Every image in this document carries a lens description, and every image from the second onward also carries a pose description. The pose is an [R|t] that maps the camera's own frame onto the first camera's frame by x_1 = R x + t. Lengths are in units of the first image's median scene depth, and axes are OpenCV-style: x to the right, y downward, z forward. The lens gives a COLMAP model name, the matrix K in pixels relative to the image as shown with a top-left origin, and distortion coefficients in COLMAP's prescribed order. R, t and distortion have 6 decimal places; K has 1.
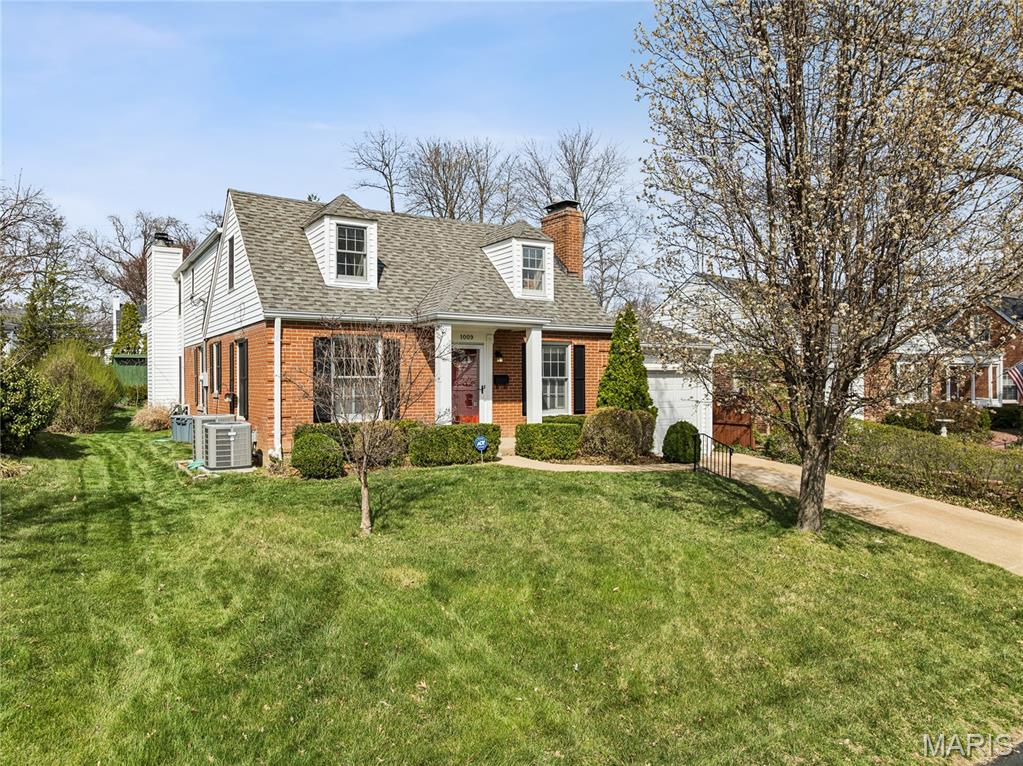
lens RADIAL K [[721.9, 0, 511.5], [0, 721.9, 383.0], [0, 0, 1]] dist [-0.030876, -0.009920]
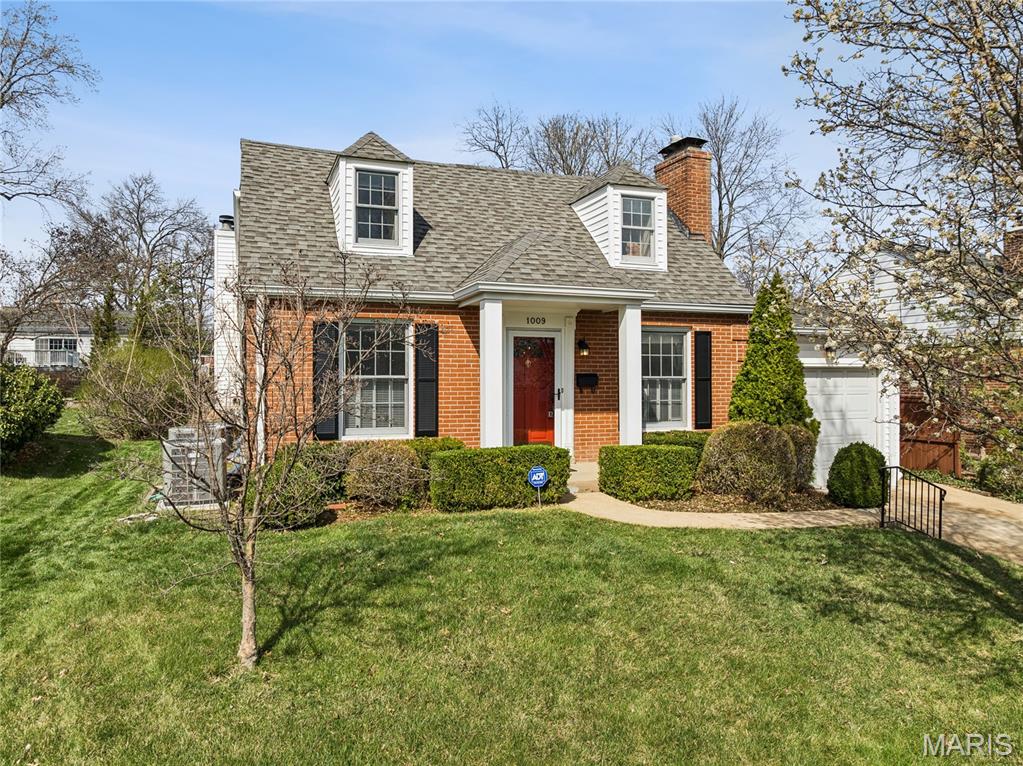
lens RADIAL K [[721.9, 0, 511.5], [0, 721.9, 383.0], [0, 0, 1]] dist [-0.030876, -0.009920]
pose [[0.979756, 0.000079, -0.200196, 0.055738], [-0.000264, 1.000000, -0.000897, -0.001514], [0.200196, 0.000932, 0.979755, 0.292128]]
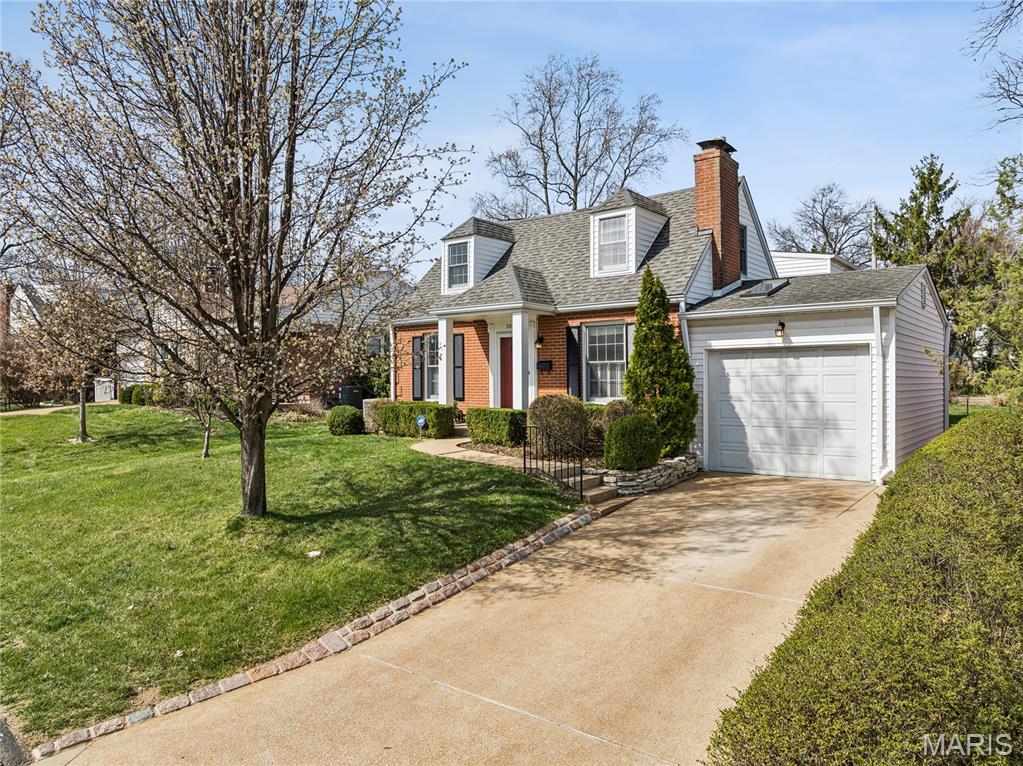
lens RADIAL K [[721.9, 0, 511.5], [0, 721.9, 383.0], [0, 0, 1]] dist [-0.030876, -0.009920]
pose [[0.331701, 0.001731, -0.943383, 0.923943], [0.003024, 0.999991, 0.002898, 0.016716], [0.943380, -0.003814, 0.331693, 0.637533]]
